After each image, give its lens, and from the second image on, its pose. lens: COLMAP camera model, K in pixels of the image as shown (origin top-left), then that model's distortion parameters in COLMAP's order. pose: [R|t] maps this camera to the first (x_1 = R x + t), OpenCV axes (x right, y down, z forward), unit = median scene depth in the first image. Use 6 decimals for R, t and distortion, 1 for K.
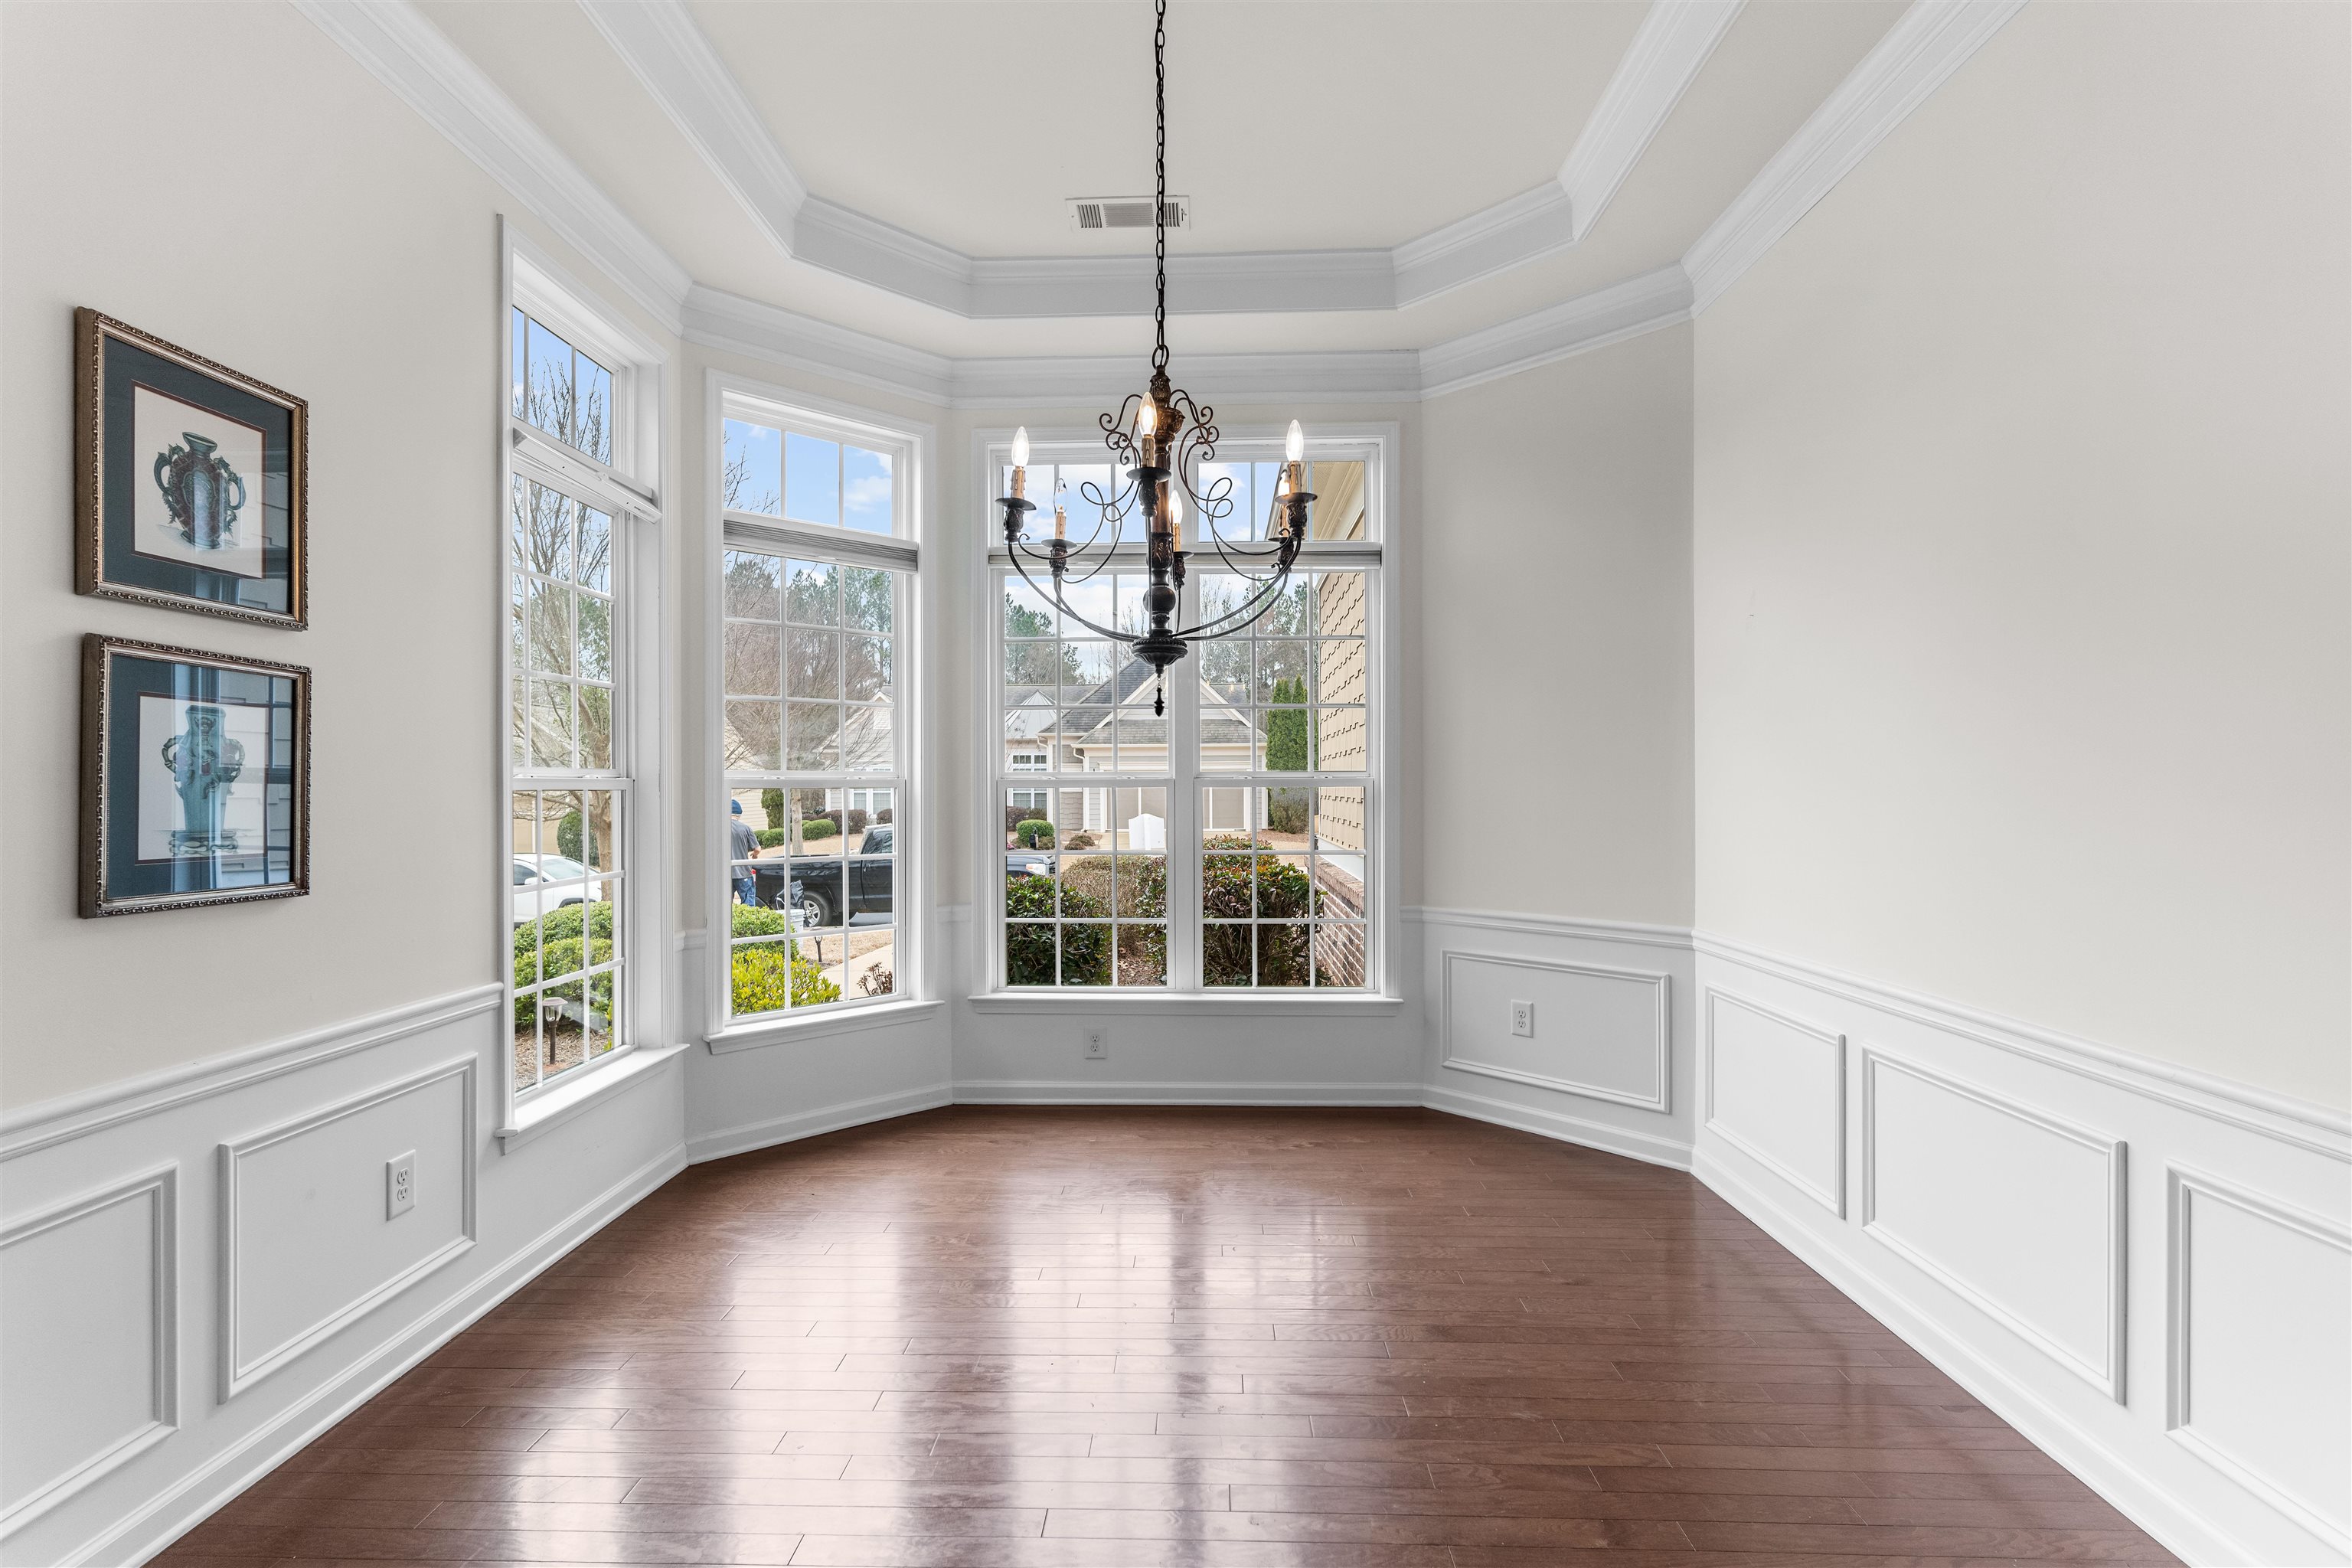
lens RADIAL K [[1103.8, 0, 1158.3], [0, 1103.8, 783.1], [0, 0, 1]] dist [0.000529, -0.000885]
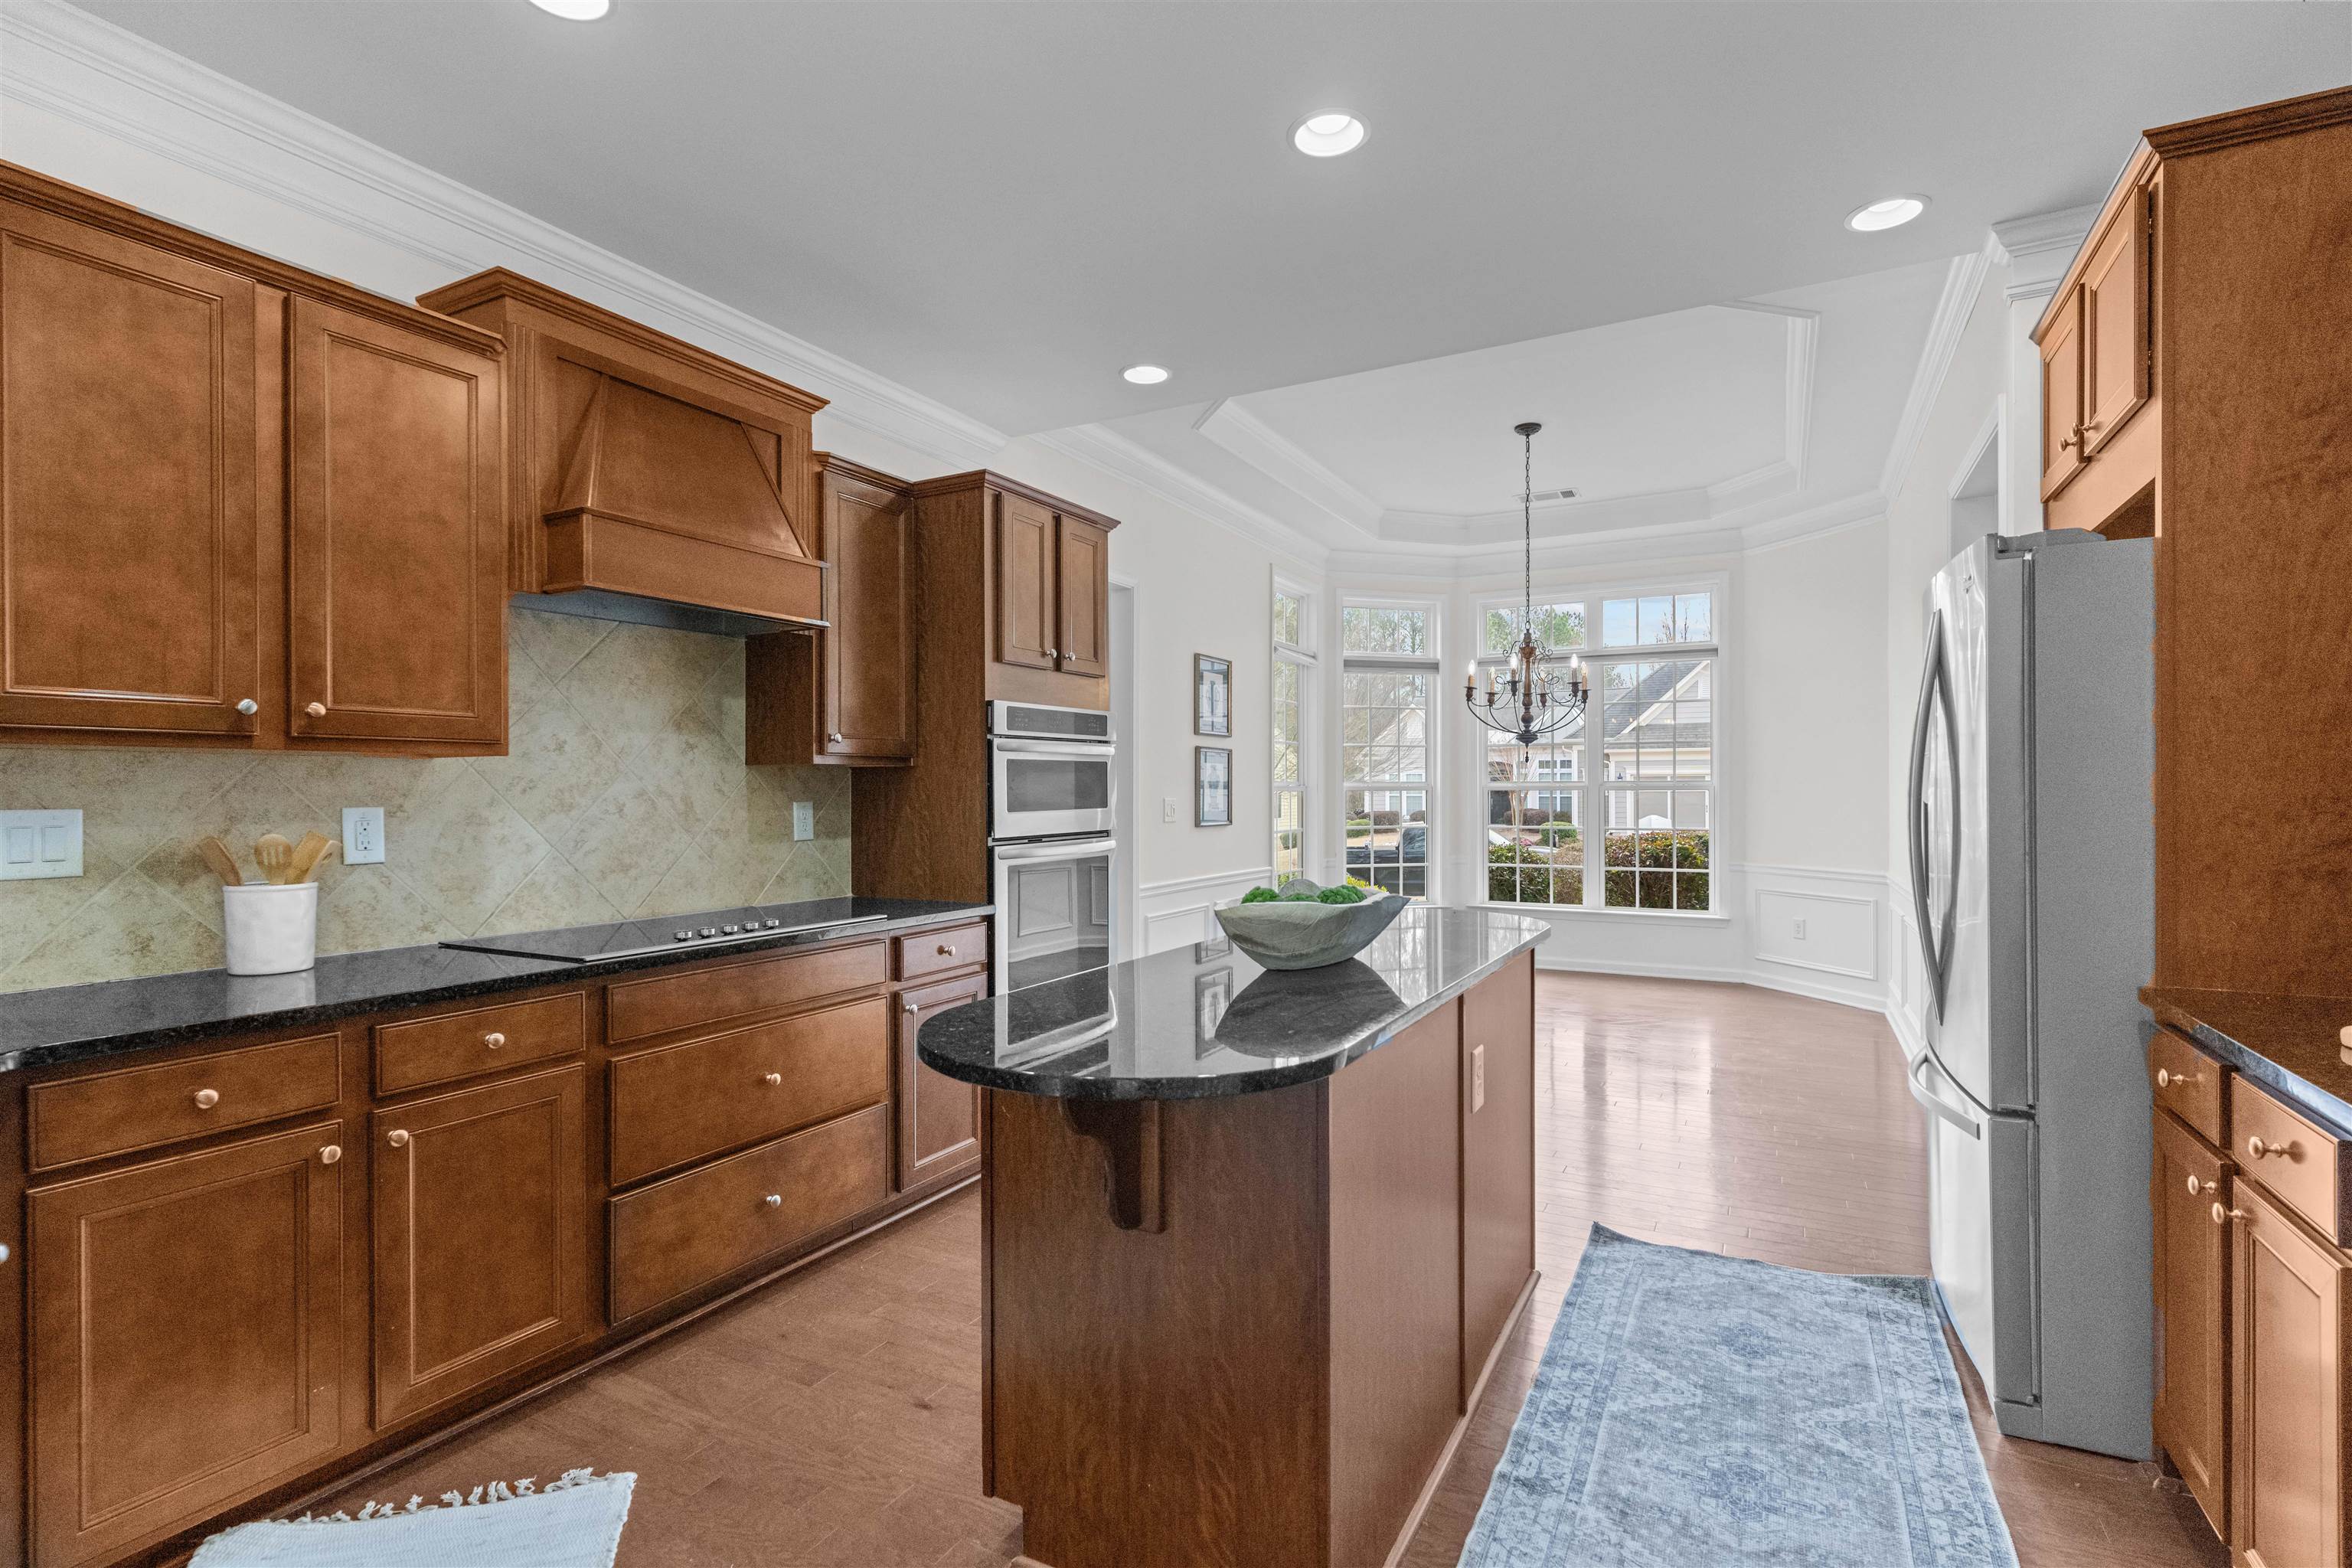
lens RADIAL K [[1119.3, 0, 1169.7], [0, 1119.3, 785.7], [0, 0, 1]] dist [0.000520, 0.000652]
pose [[0.896448, -0.000136, -0.443149, 0.202844], [-0.000313, 1.000000, -0.000940, -0.001856], [0.443149, 0.000982, 0.896447, -0.852499]]
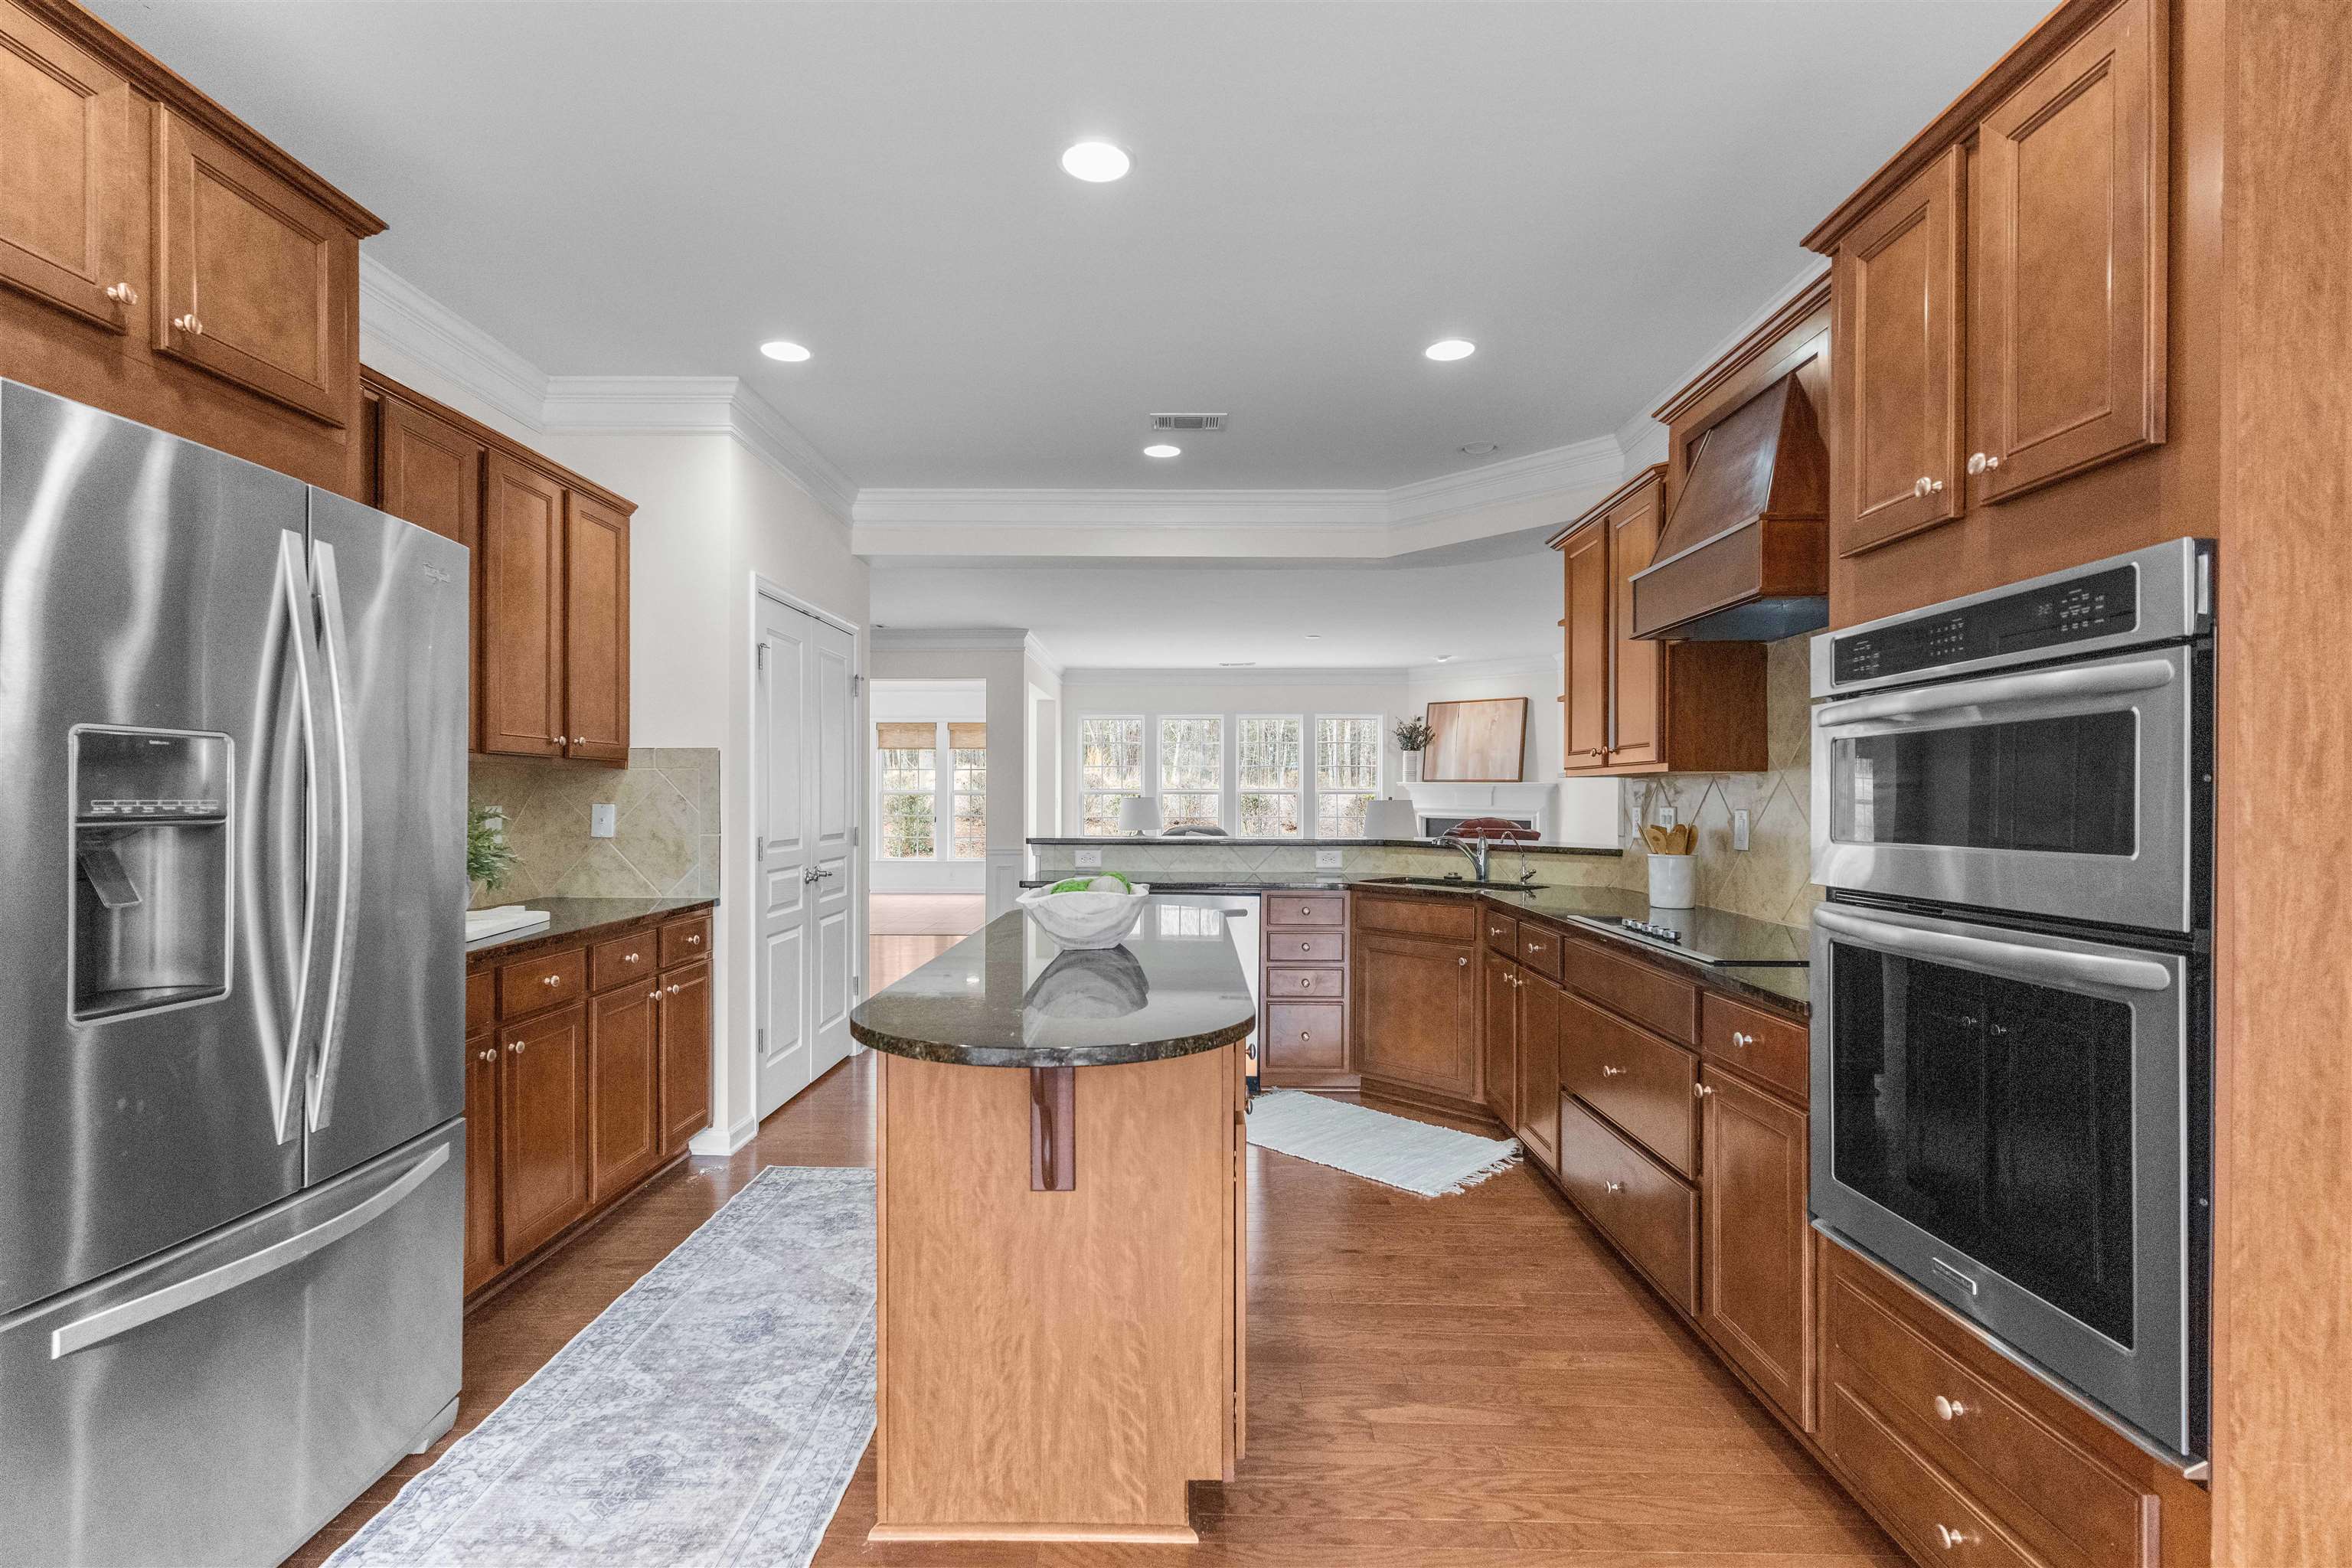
lens RADIAL K [[1103.0, 0, 1172.7], [0, 1103.0, 795.6], [0, 0, 1]] dist [0.000363, -0.000127]
pose [[-0.999615, 0.002340, -0.027663, 0.002287], [0.002417, 0.999993, -0.002771, 0.000237], [0.027657, -0.002837, -0.999613, 0.253276]]
